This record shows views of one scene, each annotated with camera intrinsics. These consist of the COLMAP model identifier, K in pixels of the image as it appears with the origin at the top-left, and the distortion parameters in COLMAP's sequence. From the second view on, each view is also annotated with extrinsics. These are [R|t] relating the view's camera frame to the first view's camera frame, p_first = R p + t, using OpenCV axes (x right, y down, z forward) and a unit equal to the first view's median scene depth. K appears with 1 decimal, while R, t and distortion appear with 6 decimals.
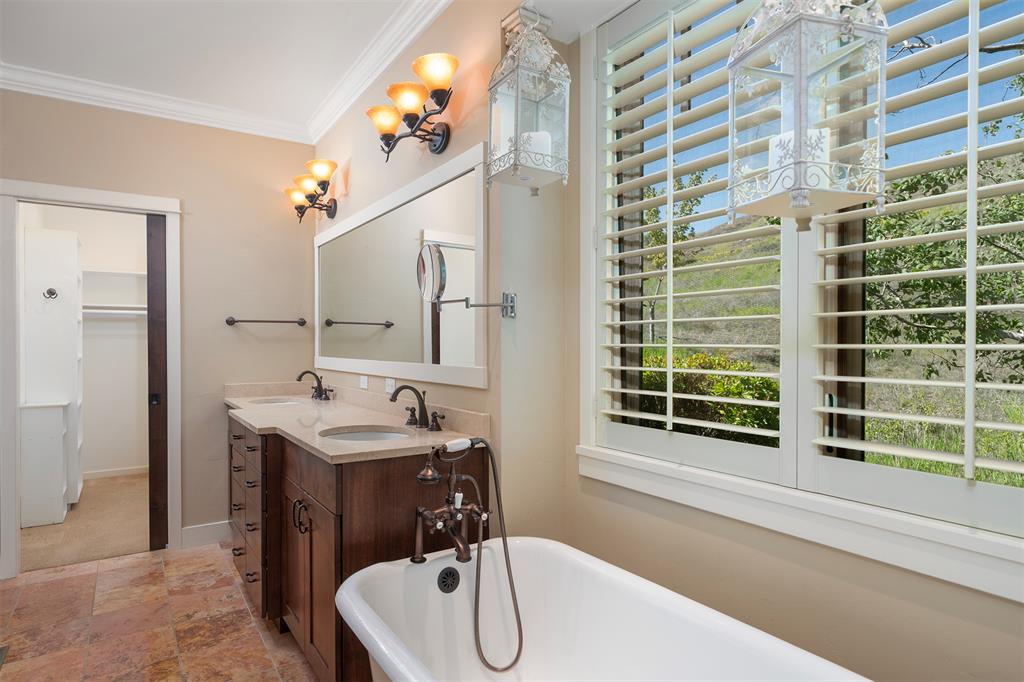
lens RADIAL K [[562.0, 0, 506.4], [0, 562.0, 348.6], [0, 0, 1]] dist [-0.000142, 0.000279]
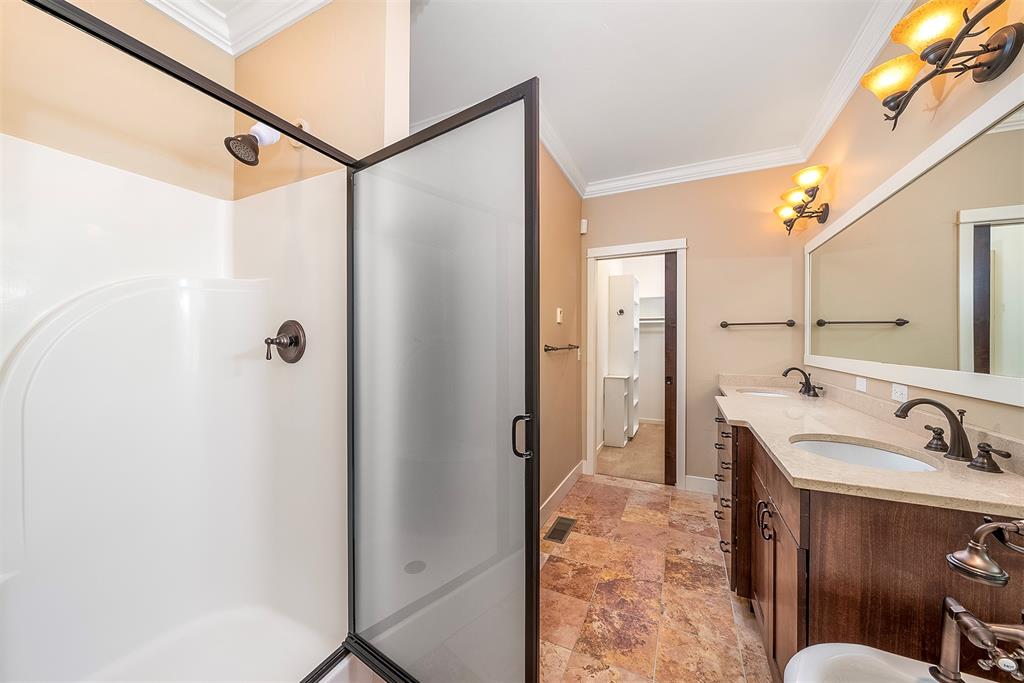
lens RADIAL K [[363.4, 0, 513.1], [0, 363.4, 341.1], [0, 0, 1]] dist [-0.005949, 0.000665]
pose [[0.510611, 0.003299, -0.859805, -0.035031], [-0.010046, 0.999947, -0.002129, -0.006237], [0.859753, 0.009724, 0.510617, 0.216348]]
